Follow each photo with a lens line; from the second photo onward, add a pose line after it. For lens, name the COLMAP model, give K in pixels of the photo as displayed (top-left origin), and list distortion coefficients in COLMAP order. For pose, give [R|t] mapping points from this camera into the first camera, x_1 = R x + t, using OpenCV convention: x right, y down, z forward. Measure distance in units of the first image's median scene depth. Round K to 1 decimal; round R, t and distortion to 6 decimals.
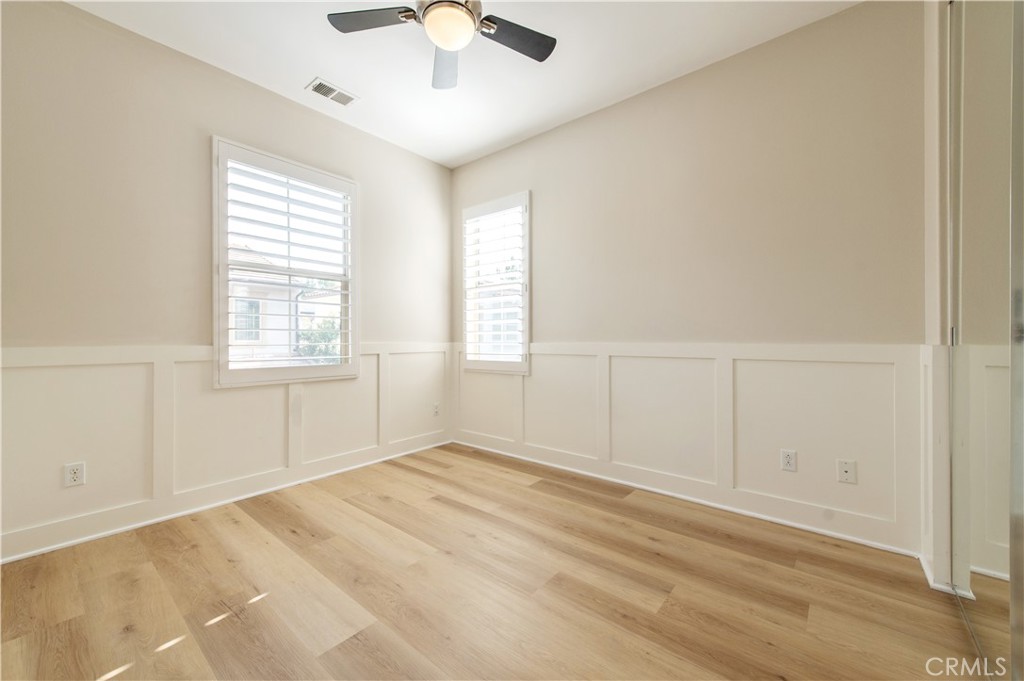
lens RADIAL K [[402.2, 0, 513.3], [0, 402.2, 335.9], [0, 0, 1]] dist [0.015949, -0.004922]
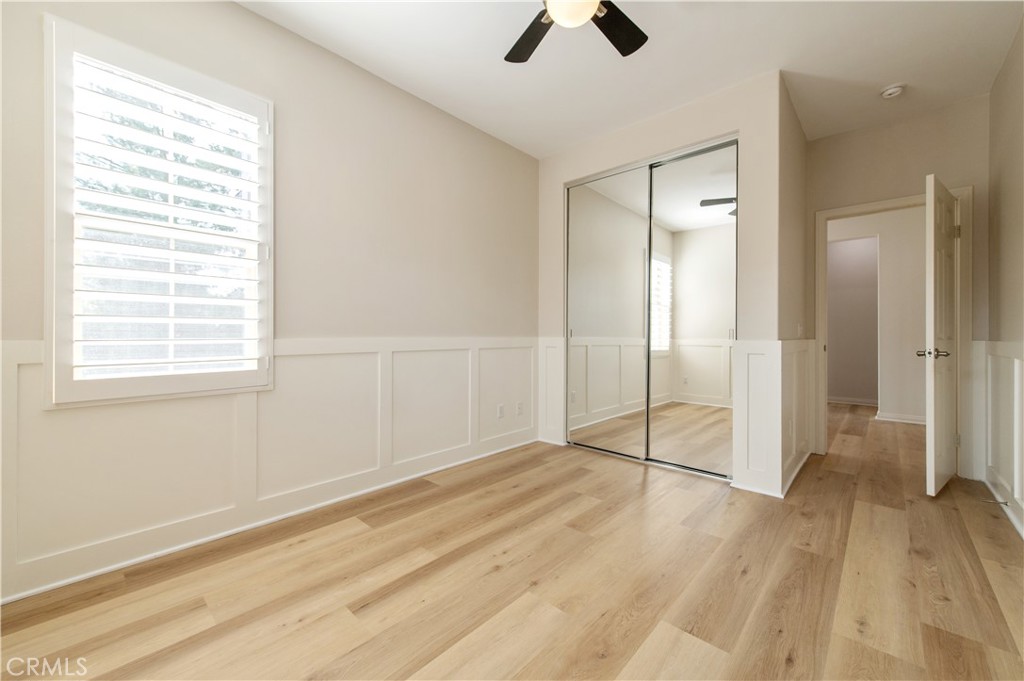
lens RADIAL K [[402.2, 0, 513.3], [0, 402.2, 335.9], [0, 0, 1]] dist [0.015949, -0.004922]
pose [[0.045896, -0.002793, 0.998942, -0.765212], [-0.010719, 0.999937, 0.003288, 0.007851], [-0.998889, -0.010858, 0.045863, 0.760930]]
